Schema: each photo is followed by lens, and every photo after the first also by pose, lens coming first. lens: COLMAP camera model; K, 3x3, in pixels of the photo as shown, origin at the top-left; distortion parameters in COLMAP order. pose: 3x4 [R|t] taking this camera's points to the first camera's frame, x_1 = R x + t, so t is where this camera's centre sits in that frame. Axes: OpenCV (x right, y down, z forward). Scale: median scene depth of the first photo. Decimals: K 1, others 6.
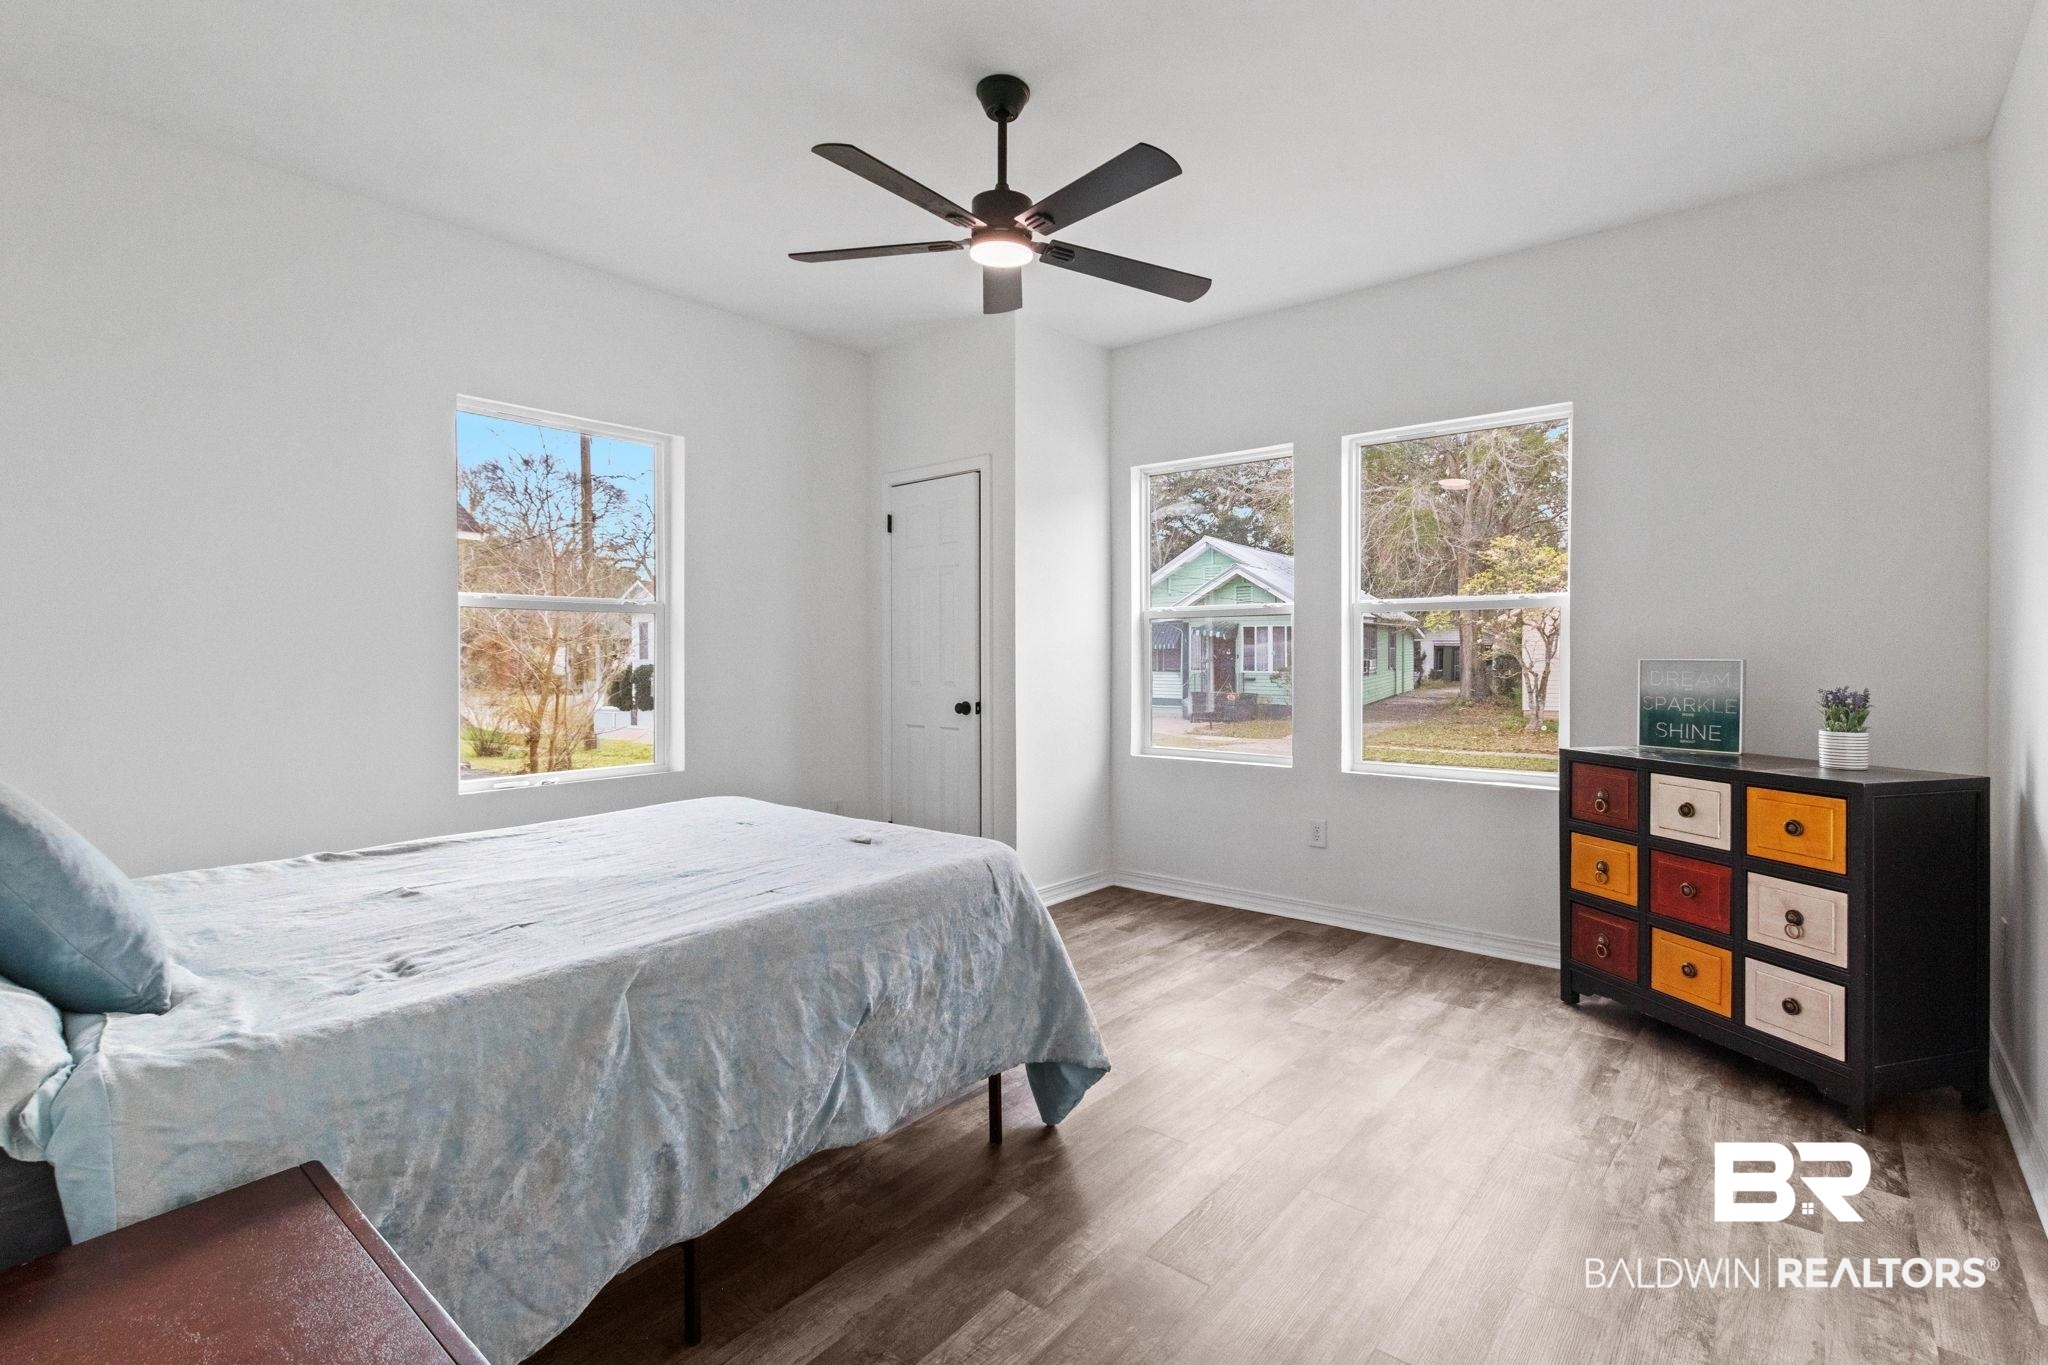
lens RADIAL K [[946.0, 0, 1029.2], [0, 946.0, 661.3], [0, 0, 1]] dist [0.002127, -0.000009]
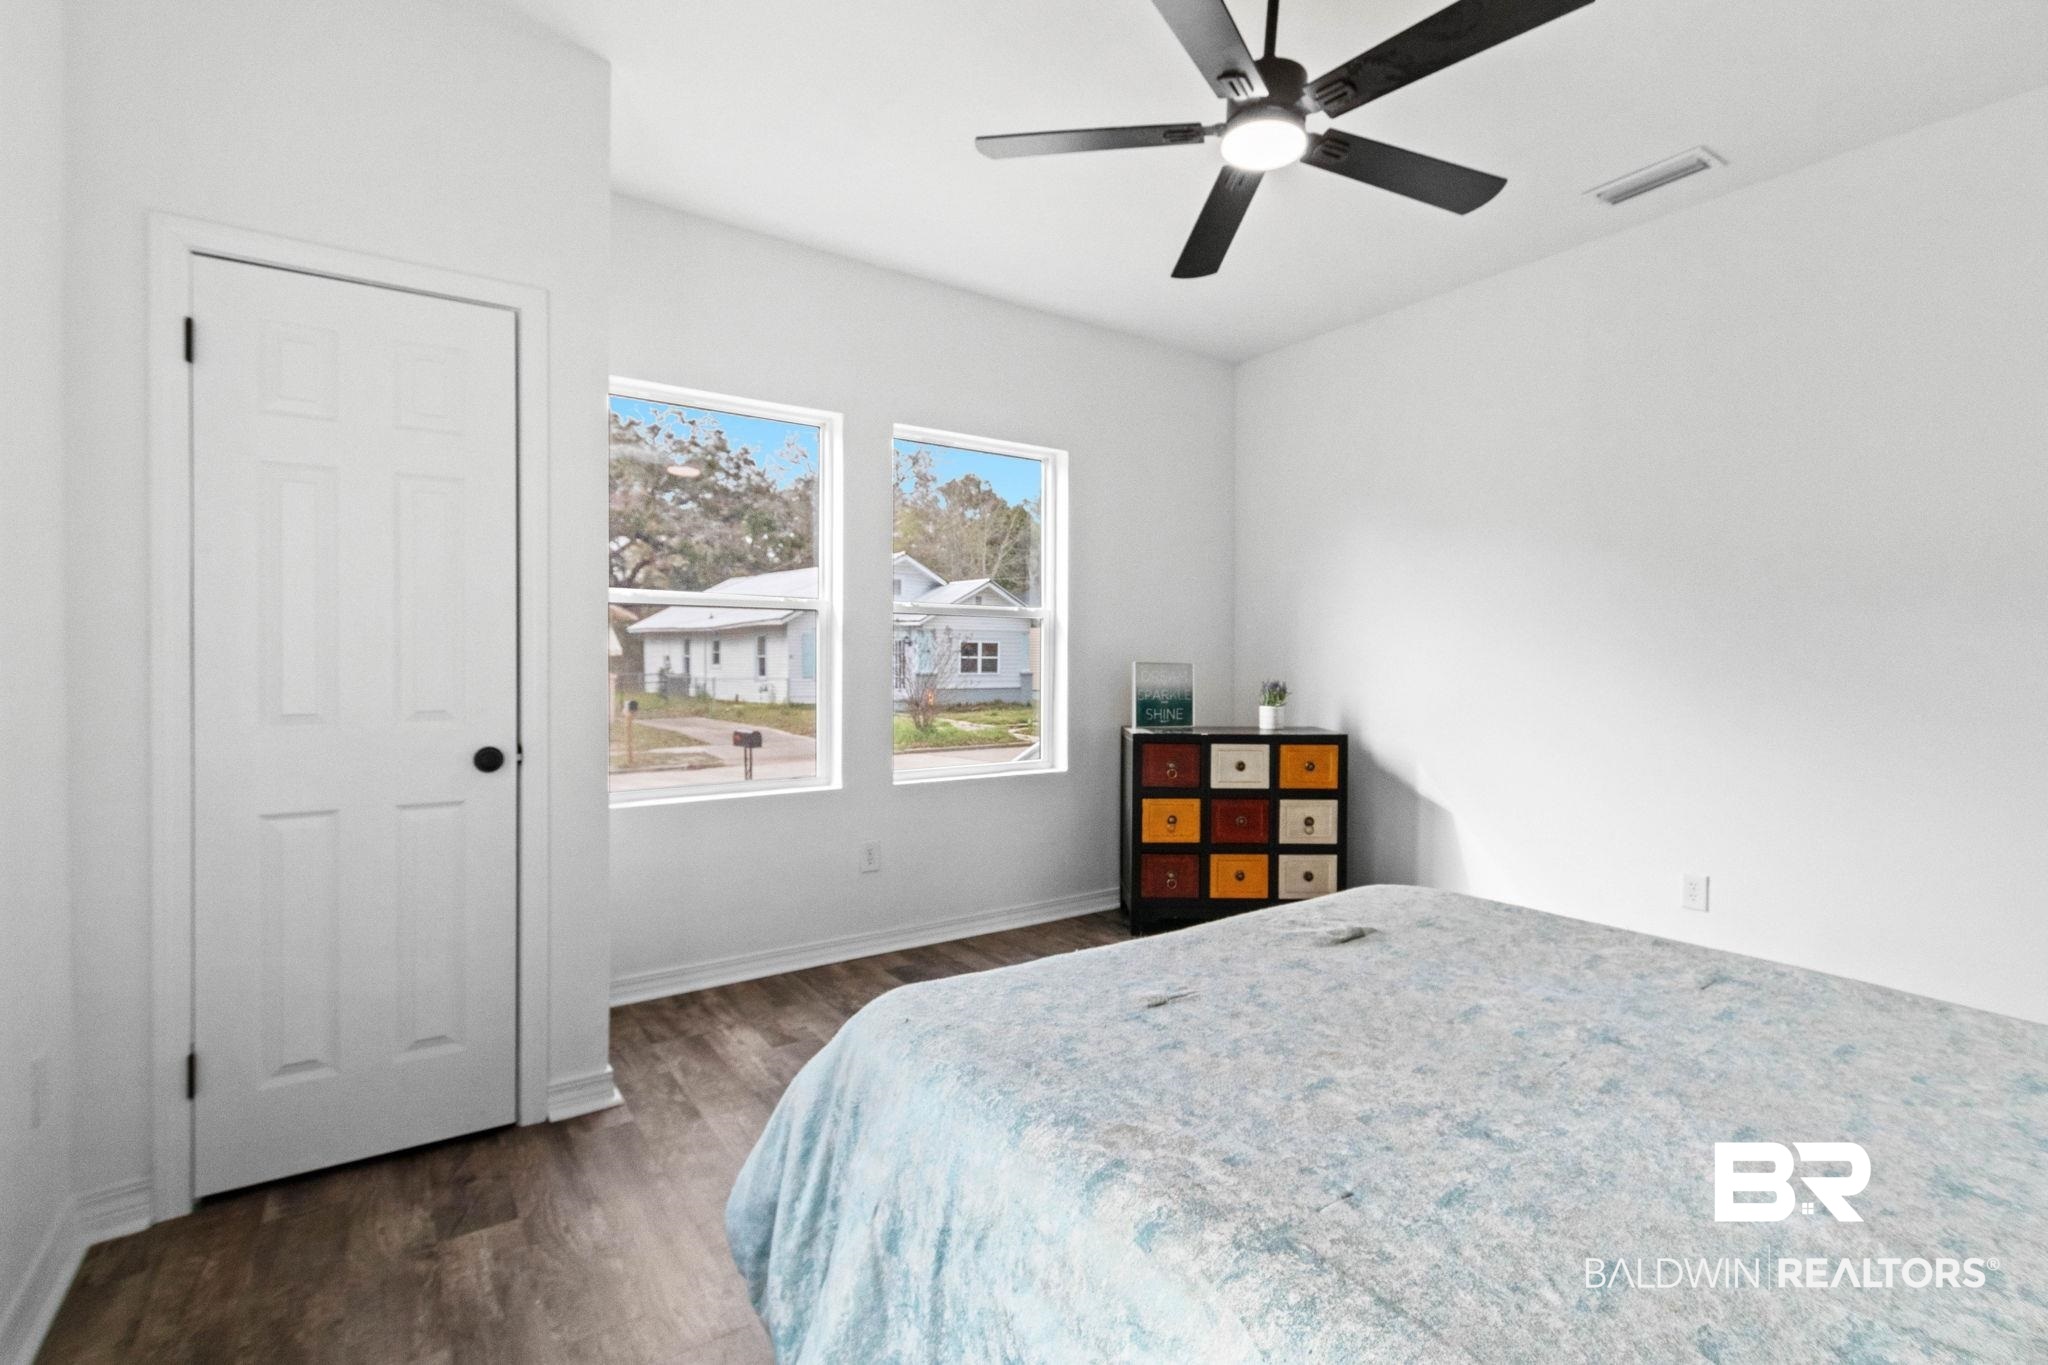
lens RADIAL K [[946.0, 0, 1029.2], [0, 946.0, 661.3], [0, 0, 1]] dist [0.002127, -0.000009]
pose [[0.260085, -0.002091, 0.965583, -0.743839], [0.001872, 0.999997, 0.001661, -0.006723], [-0.965584, 0.001376, 0.260088, 0.875643]]
